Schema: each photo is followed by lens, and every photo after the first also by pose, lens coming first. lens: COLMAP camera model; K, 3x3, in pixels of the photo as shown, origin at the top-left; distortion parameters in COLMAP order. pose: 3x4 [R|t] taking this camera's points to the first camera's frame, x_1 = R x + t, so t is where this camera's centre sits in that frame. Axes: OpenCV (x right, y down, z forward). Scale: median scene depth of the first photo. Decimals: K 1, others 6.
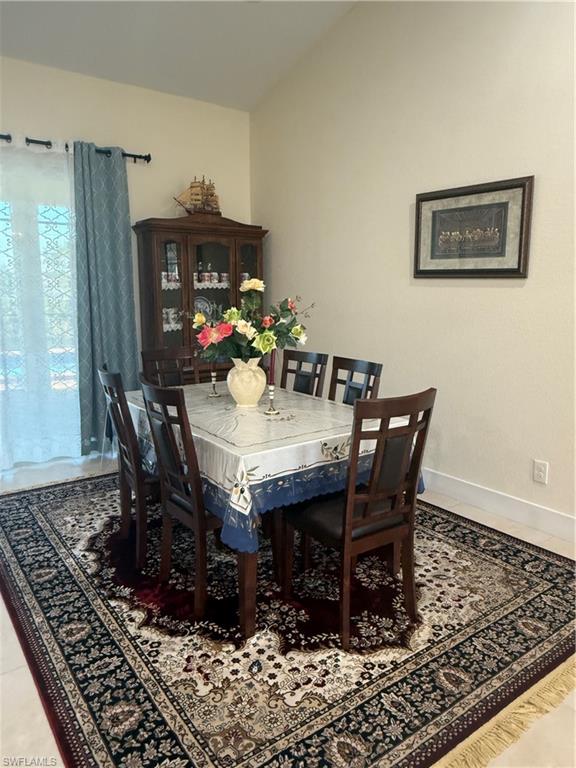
lens RADIAL K [[538.5, 0, 283.5], [0, 538.5, 384.3], [0, 0, 1]] dist [-0.008248, -0.014298]
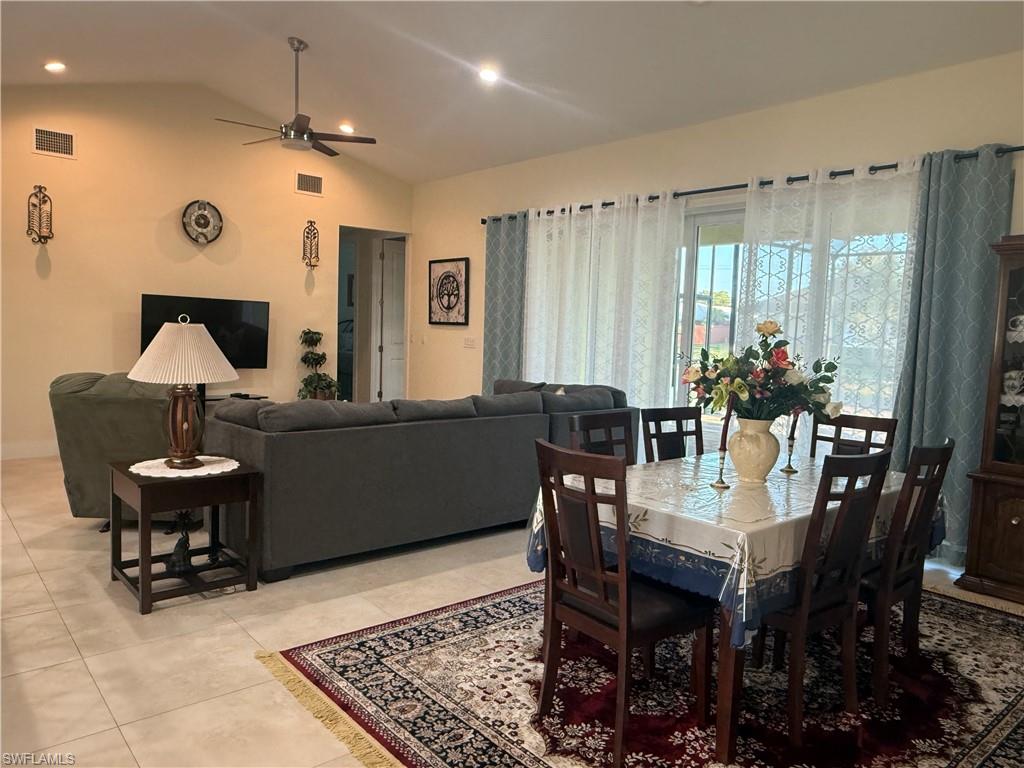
lens RADIAL K [[718.0, 0, 503.1], [0, 718.0, 379.6], [0, 0, 1]] dist [-0.008248, -0.014298]
pose [[0.068184, 0.079768, -0.994479, 1.317411], [-0.207915, 0.976049, 0.064034, -0.130173], [0.975768, 0.202400, 0.083136, 0.748883]]
